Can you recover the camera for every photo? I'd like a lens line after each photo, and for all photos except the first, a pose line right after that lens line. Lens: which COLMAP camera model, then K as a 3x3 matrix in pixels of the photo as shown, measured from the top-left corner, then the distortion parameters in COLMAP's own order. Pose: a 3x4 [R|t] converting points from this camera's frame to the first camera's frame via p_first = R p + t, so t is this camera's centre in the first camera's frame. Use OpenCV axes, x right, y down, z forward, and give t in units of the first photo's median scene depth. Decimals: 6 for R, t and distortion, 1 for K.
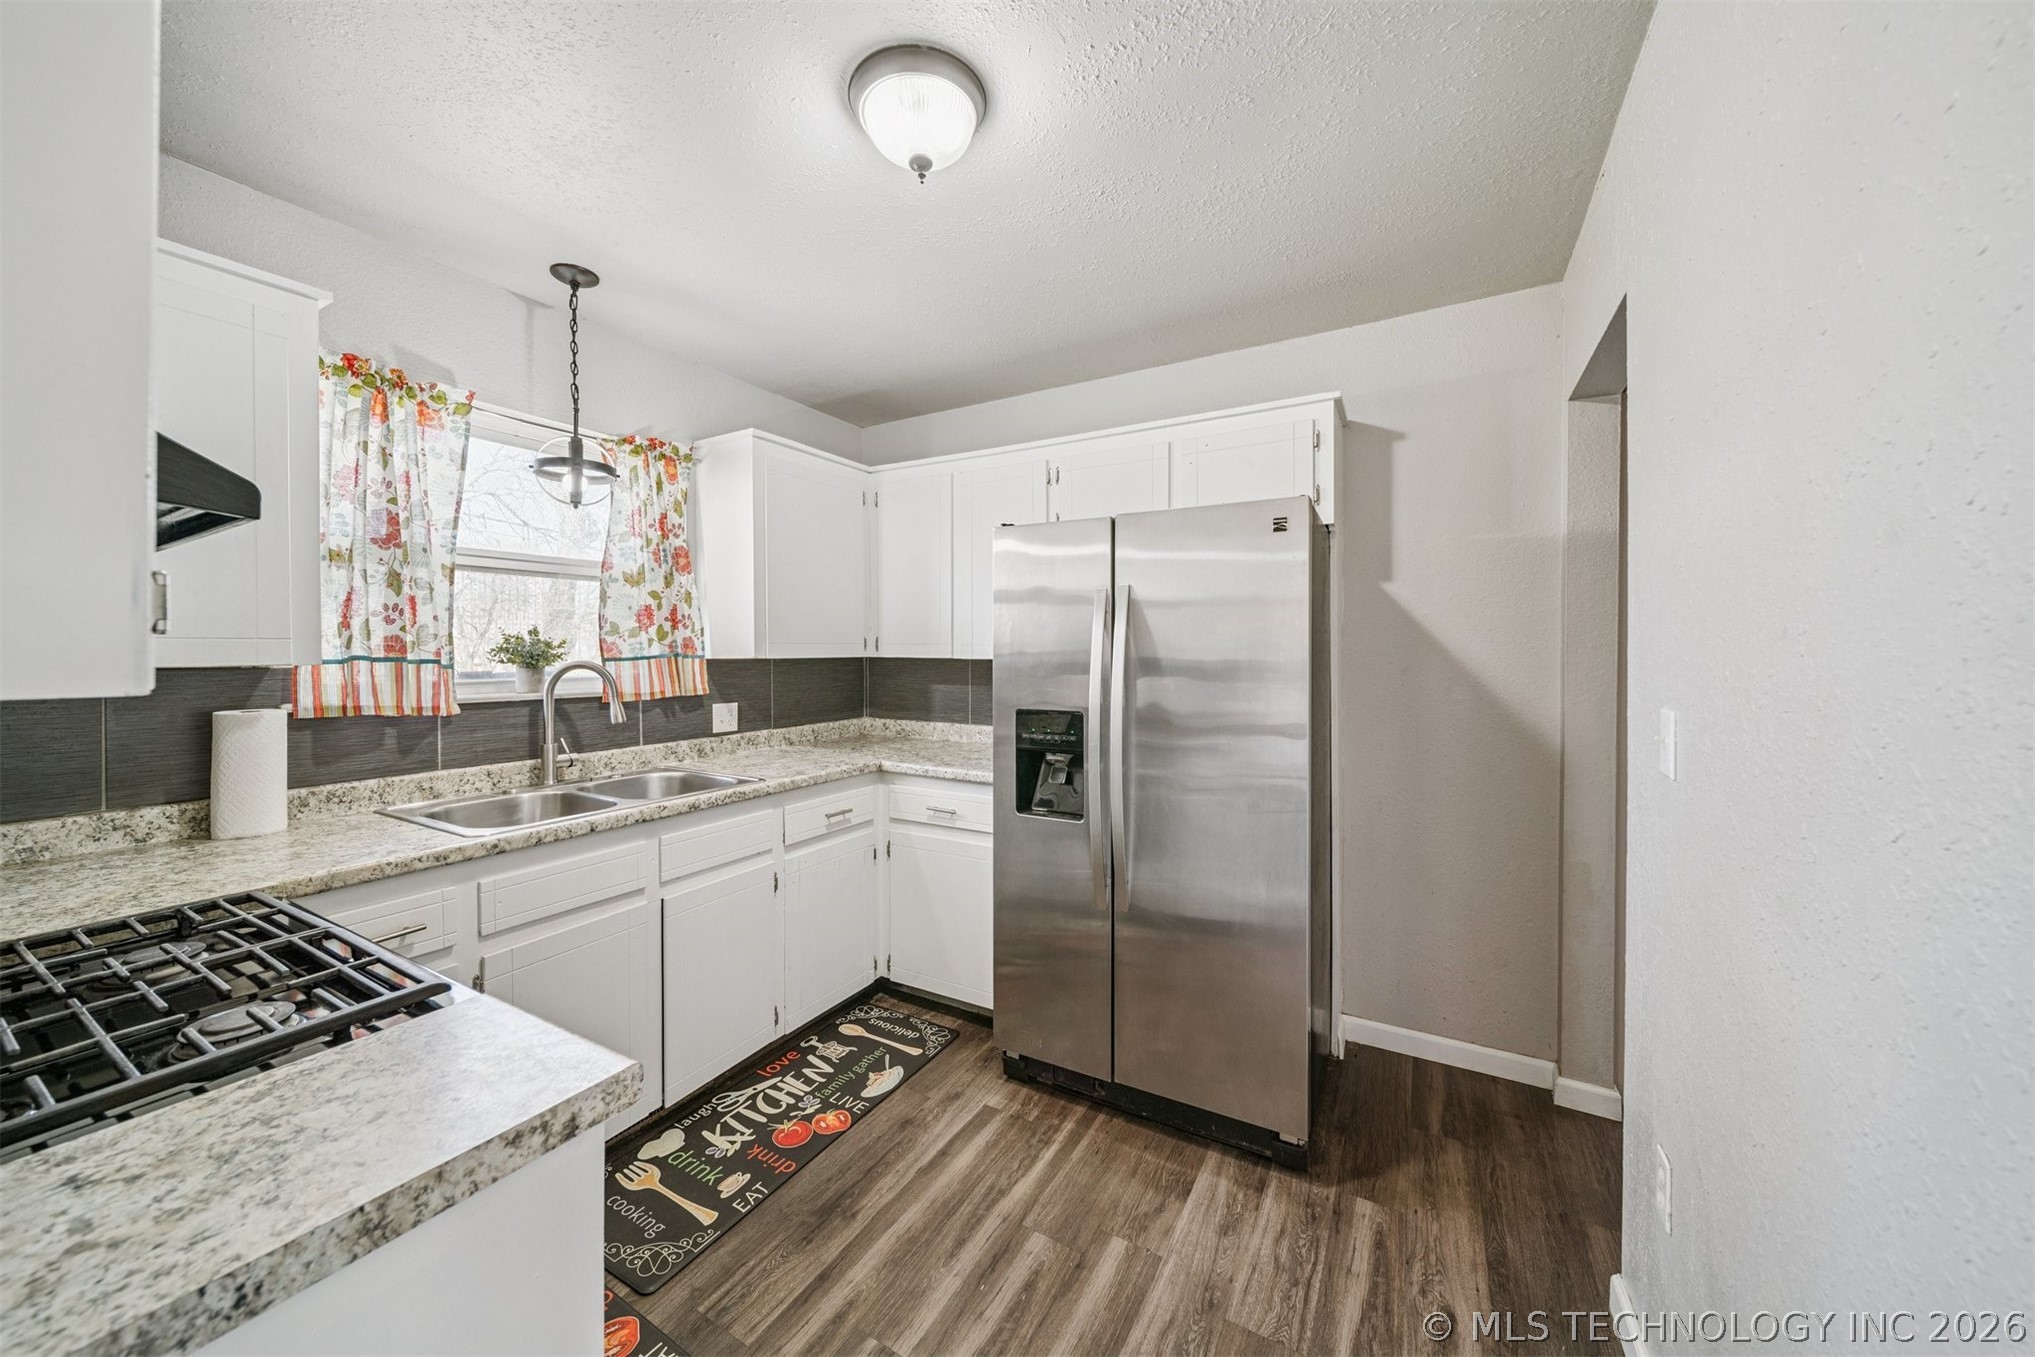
lens RADIAL K [[712.8, 0, 1016.7], [0, 712.8, 658.9], [0, 0, 1]] dist [-0.000086, 0.000026]
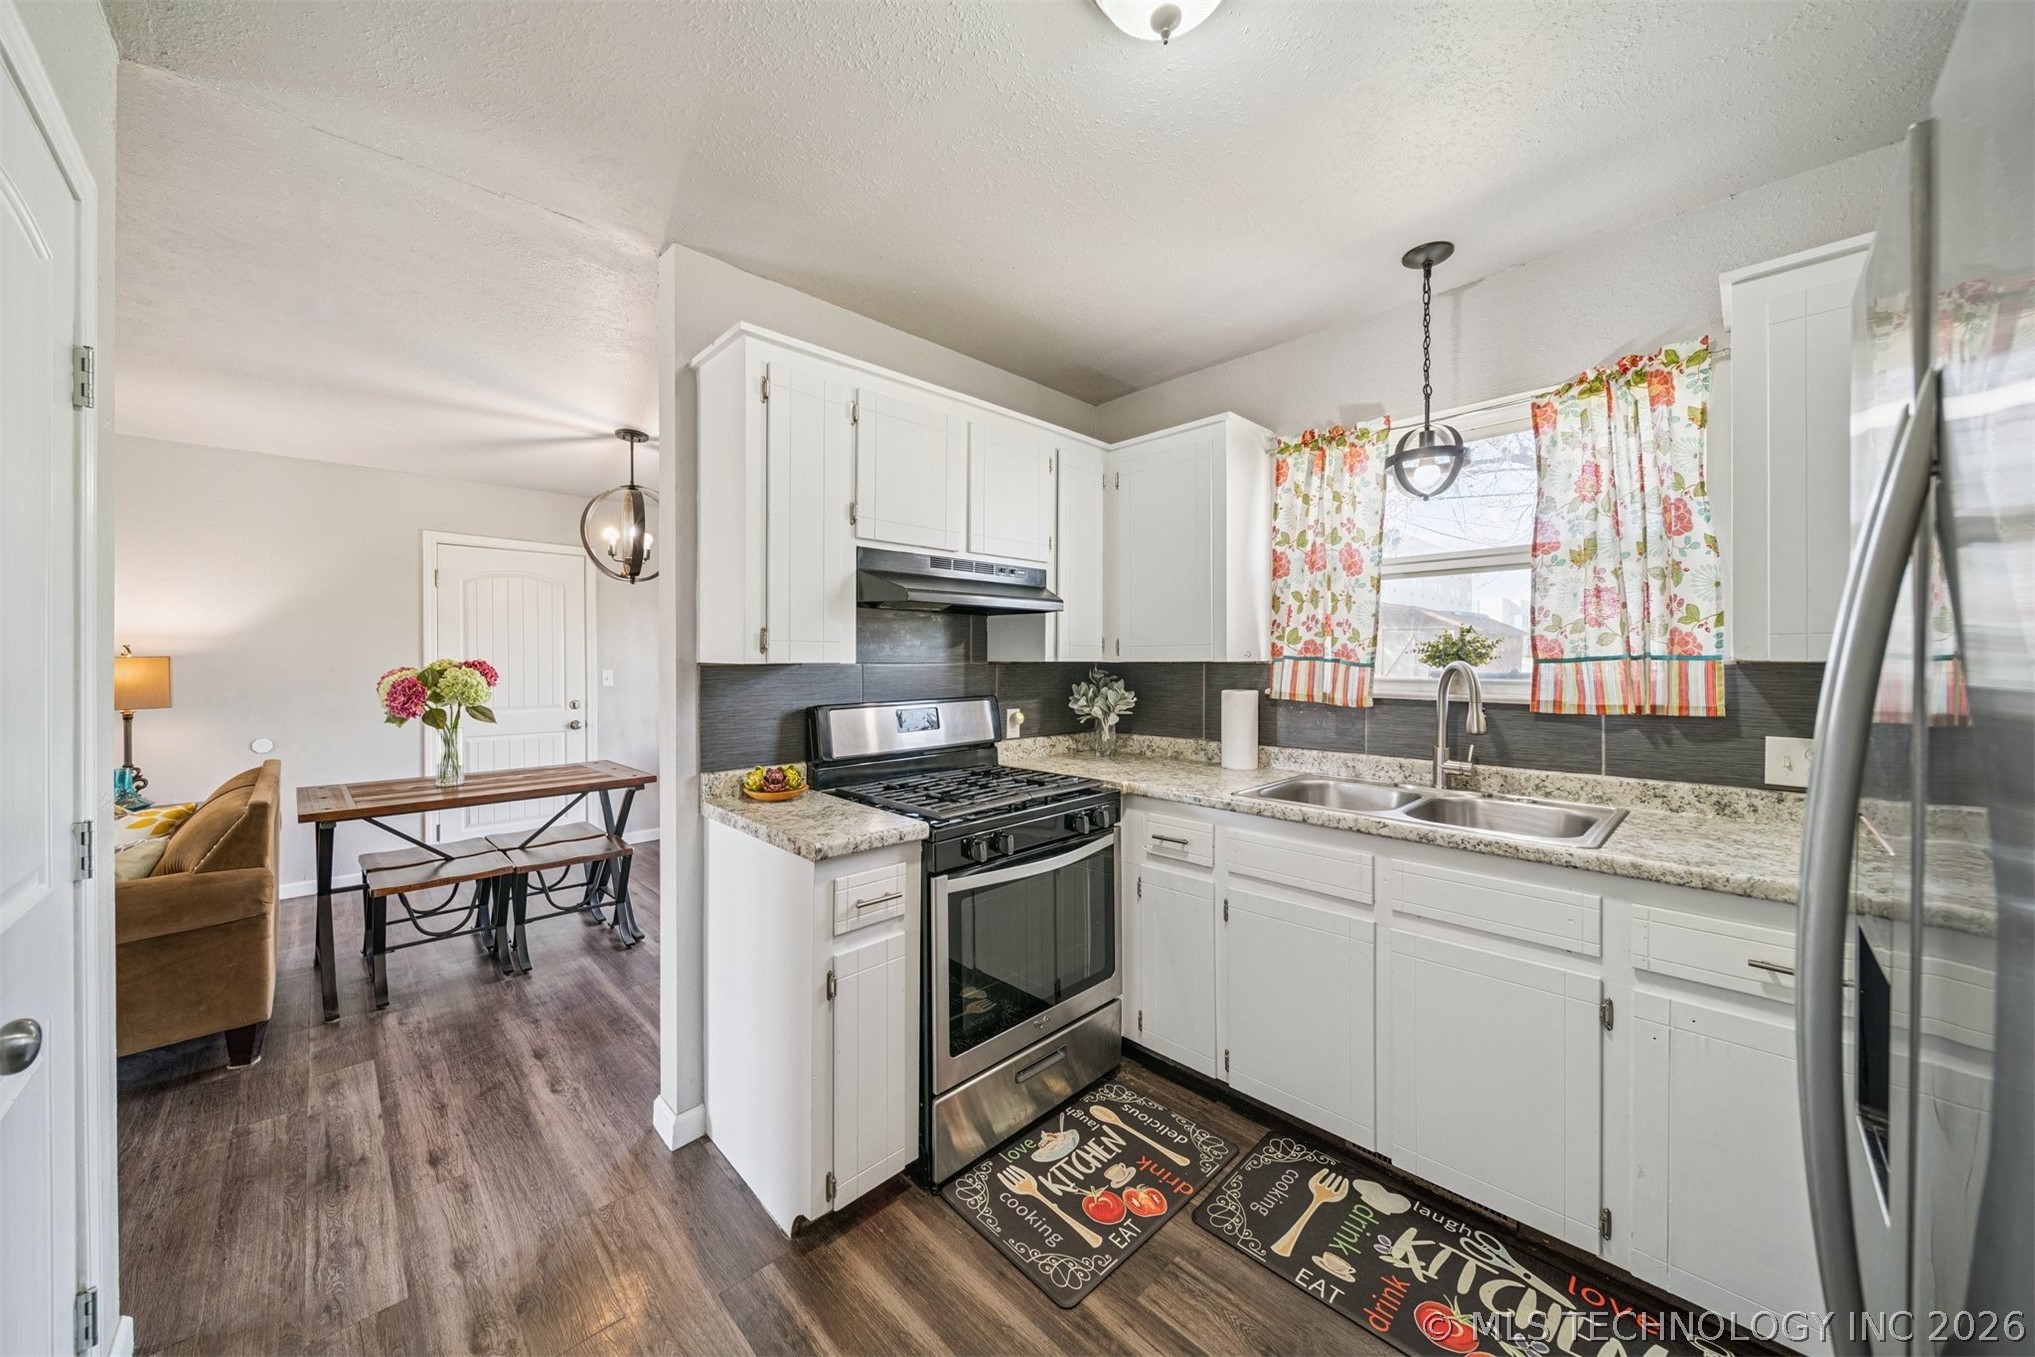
lens RADIAL K [[734.4, 0, 1009.4], [0, 734.4, 664.4], [0, 0, 1]] dist [0.005691, -0.000017]
pose [[-0.281607, 0.013792, -0.959431, 0.506473], [-0.004653, 0.999865, 0.015738, -0.006421], [0.959519, 0.008896, -0.281505, 0.777157]]
